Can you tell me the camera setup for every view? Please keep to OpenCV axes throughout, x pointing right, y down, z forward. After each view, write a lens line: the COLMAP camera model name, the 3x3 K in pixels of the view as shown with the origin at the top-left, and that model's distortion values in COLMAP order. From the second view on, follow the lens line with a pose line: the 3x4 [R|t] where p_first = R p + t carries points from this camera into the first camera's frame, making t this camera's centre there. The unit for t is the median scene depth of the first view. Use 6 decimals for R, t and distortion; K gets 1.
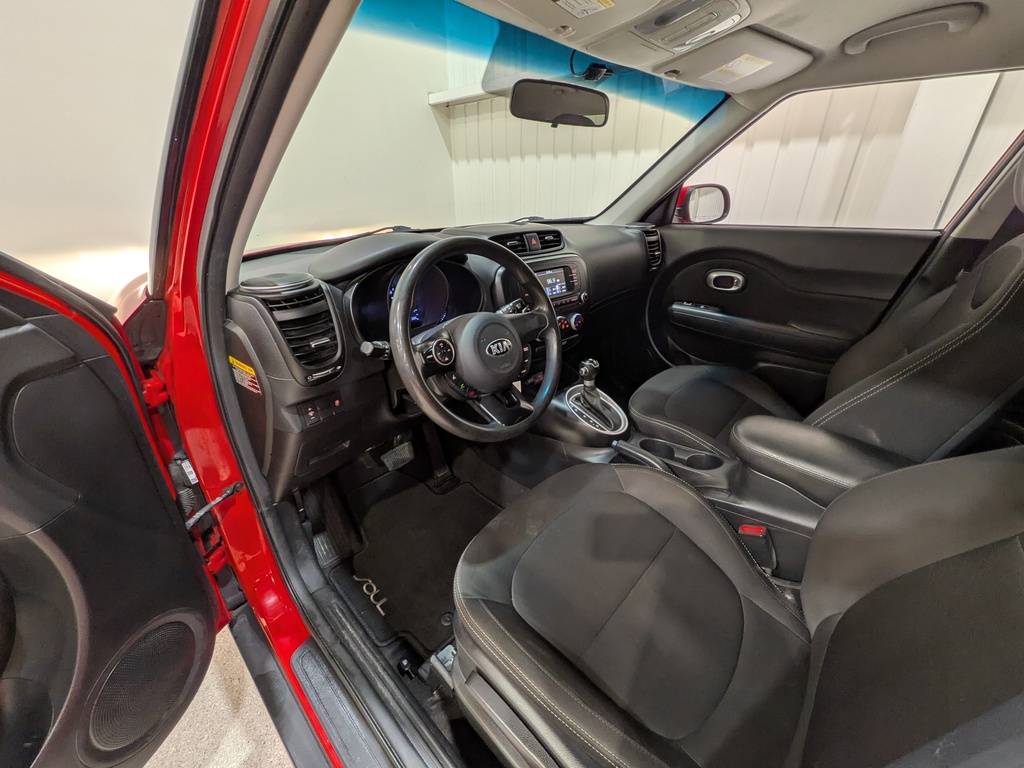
lens RADIAL K [[411.4, 0, 517.1], [0, 411.4, 377.8], [0, 0, 1]] dist [-0.001378, -0.000137]
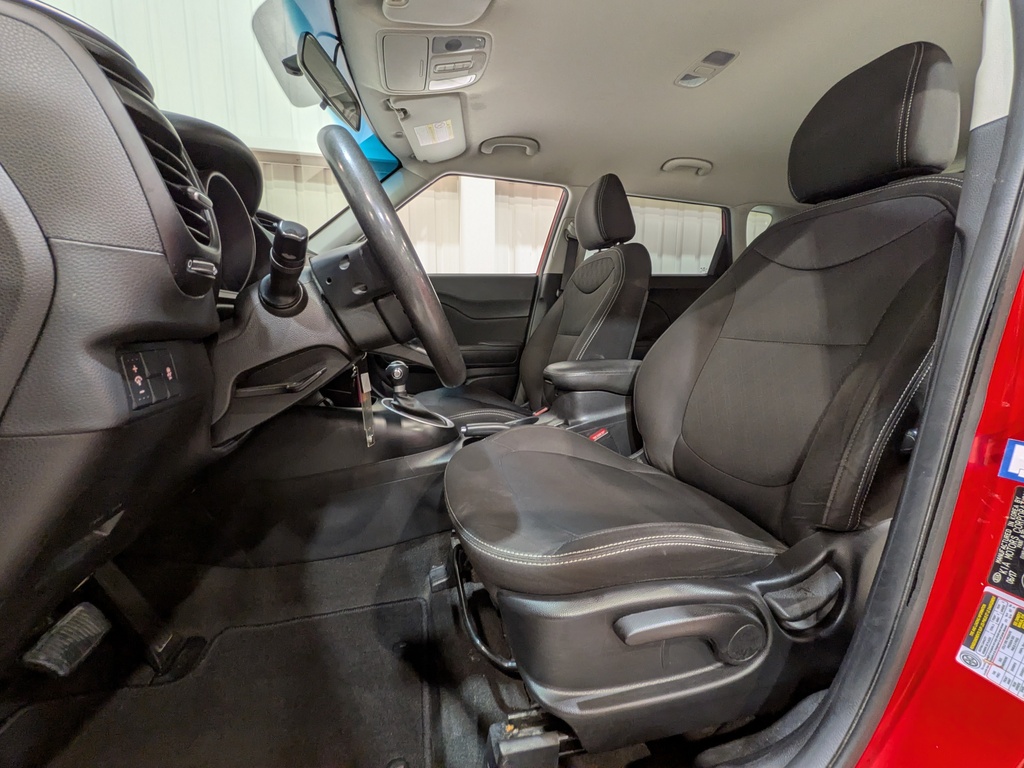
lens RADIAL K [[411.4, 0, 514.4], [0, 411.4, 385.7], [0, 0, 1]] dist [-0.001378, -0.000137]
pose [[0.525508, -0.117324, 0.842661, -0.466590], [0.368835, 0.923950, -0.101375, 0.196419], [-0.766683, 0.364076, 0.528816, 0.352508]]
